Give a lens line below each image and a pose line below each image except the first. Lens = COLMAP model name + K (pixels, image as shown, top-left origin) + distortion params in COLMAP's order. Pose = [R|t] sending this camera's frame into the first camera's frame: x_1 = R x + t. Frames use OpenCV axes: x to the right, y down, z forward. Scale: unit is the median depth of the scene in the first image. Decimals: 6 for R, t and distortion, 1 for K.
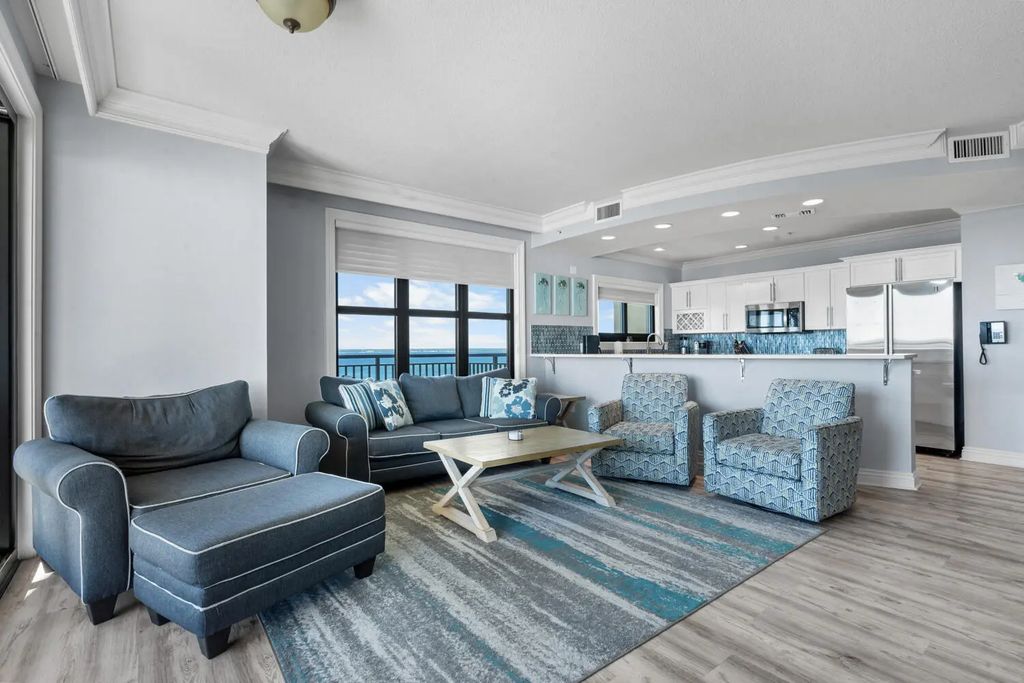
lens RADIAL K [[480.7, 0, 512.0], [0, 480.7, 341.5], [0, 0, 1]] dist [-0.001256, 0.000129]
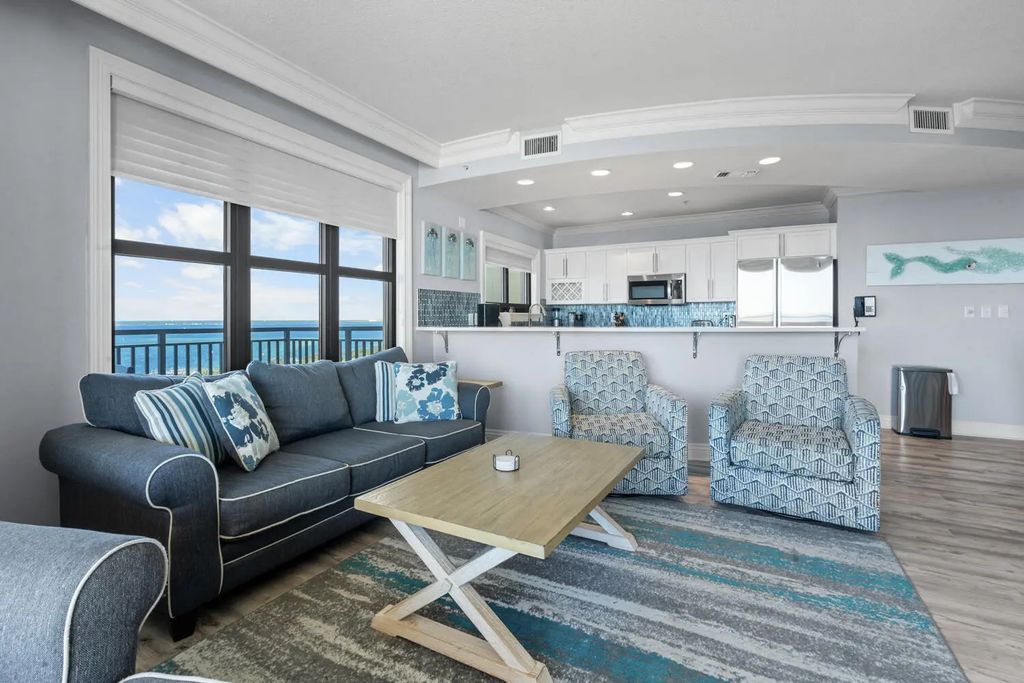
lens RADIAL K [[474.3, 0, 505.9], [0, 474.3, 317.2], [0, 0, 1]] dist [-0.009688, 0.004180]
pose [[0.913946, 0.005449, 0.405799, -0.173230], [-0.008125, 0.999955, 0.004873, 0.006969], [-0.405754, -0.007751, 0.913950, 0.334455]]
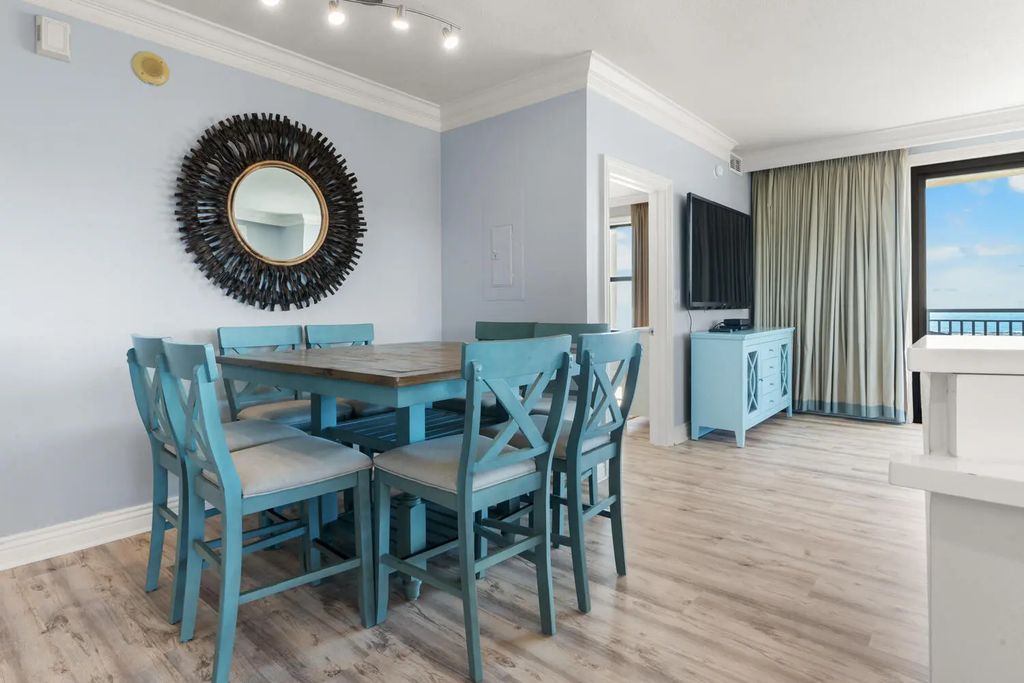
lens RADIAL K [[554.3, 0, 509.0], [0, 554.3, 305.7], [0, 0, 1]] dist [-0.001107, -0.000452]
pose [[-0.979832, 0.012592, -0.199426, 0.839279], [0.015183, 0.999819, -0.011472, 0.009958], [0.199245, -0.014268, -0.979846, 0.960504]]
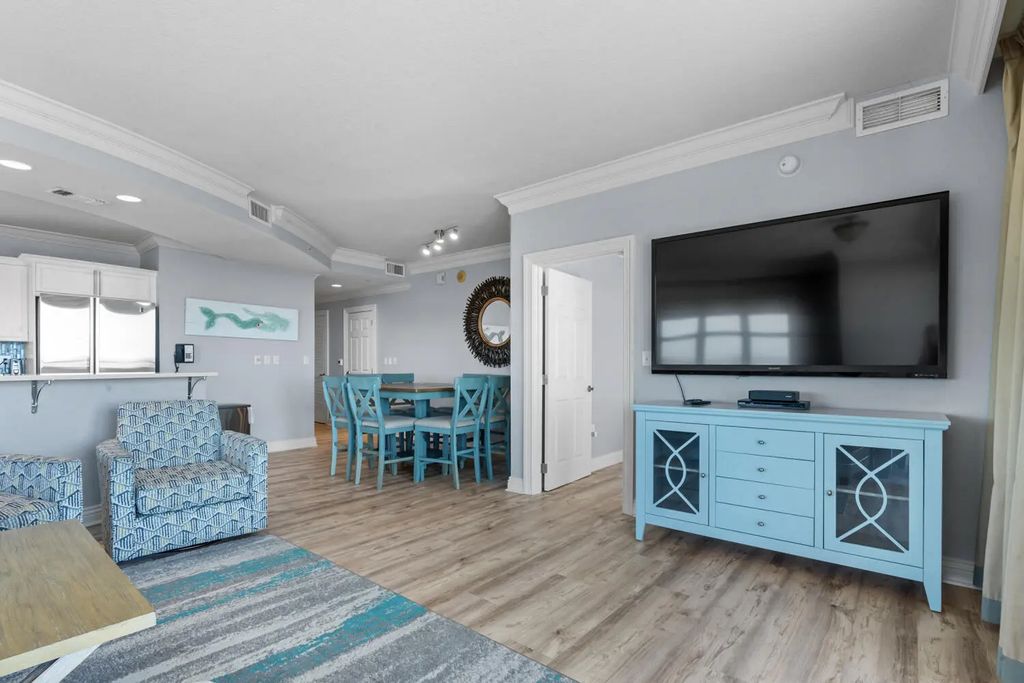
lens RADIAL K [[490.0, 0, 512.0], [0, 490.0, 369.3], [0, 0, 1]] dist [-0.001271, 0.000435]
pose [[-0.219826, -0.003003, 0.975534, -0.347089], [-0.016341, 0.999866, -0.000605, 0.007984], [-0.975402, -0.016074, -0.219846, 0.453568]]
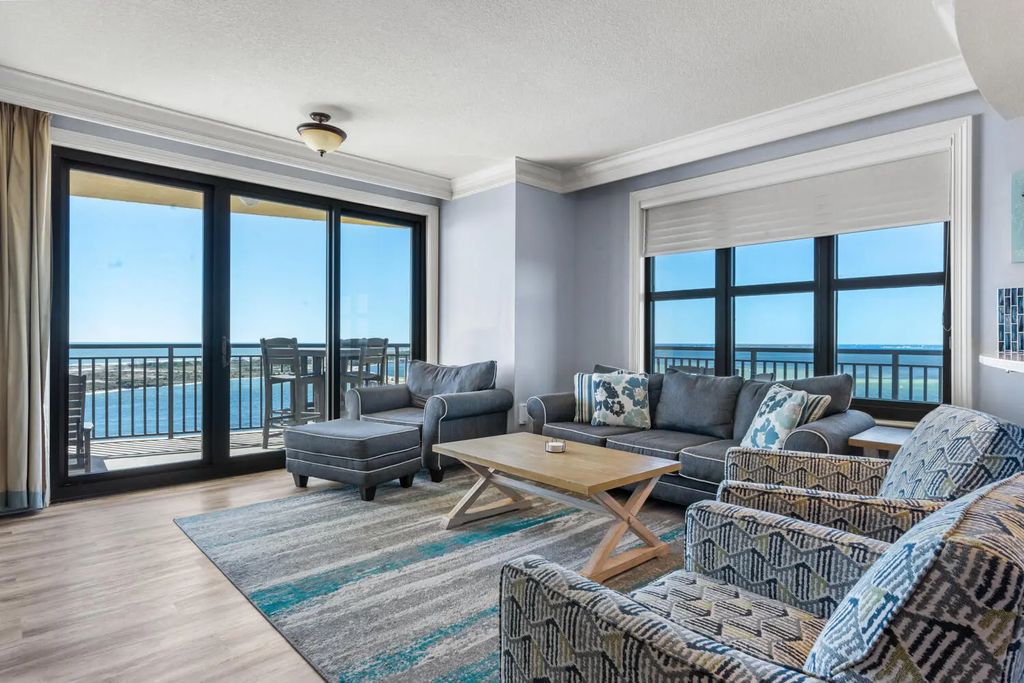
lens RADIAL K [[548.5, 0, 506.5], [0, 548.5, 338.8], [0, 0, 1]] dist [-0.001106, -0.000066]
pose [[0.088151, 0.002960, -0.996103, 0.664940], [0.006327, 0.999974, 0.003531, 0.010062], [0.996087, -0.006613, 0.088130, 0.617531]]
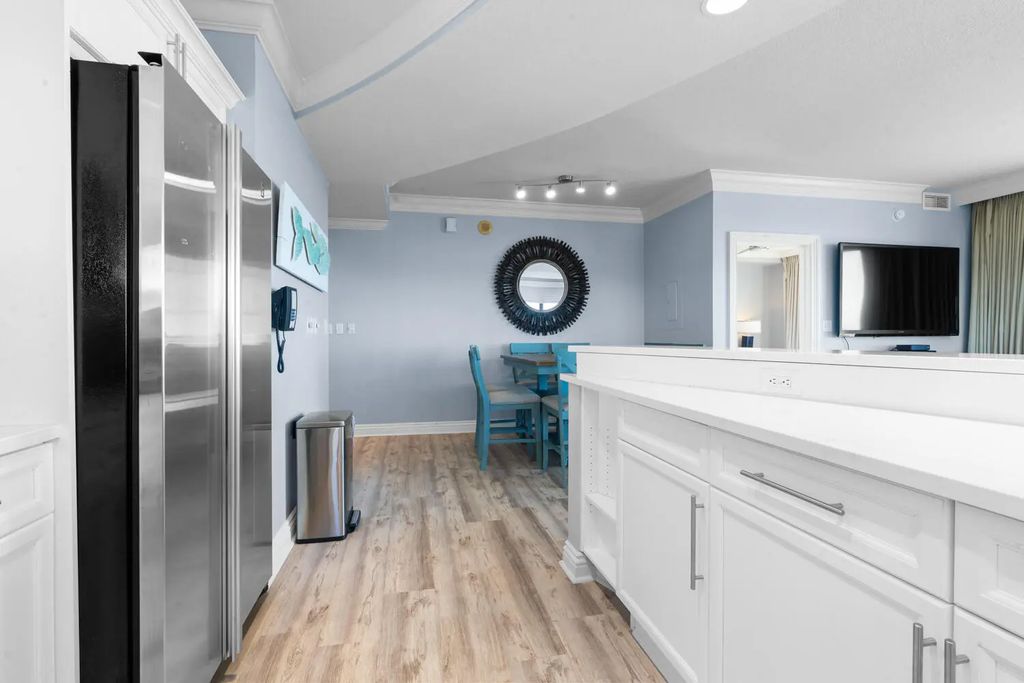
lens RADIAL K [[475.0, 0, 507.7], [0, 475.0, 337.5], [0, 0, 1]] dist [-0.014928, 0.005864]
pose [[-0.898339, 0.008503, 0.439220, 0.533541], [0.005696, 0.999954, -0.007709, 0.017316], [-0.439266, -0.004423, -0.898346, 1.322129]]
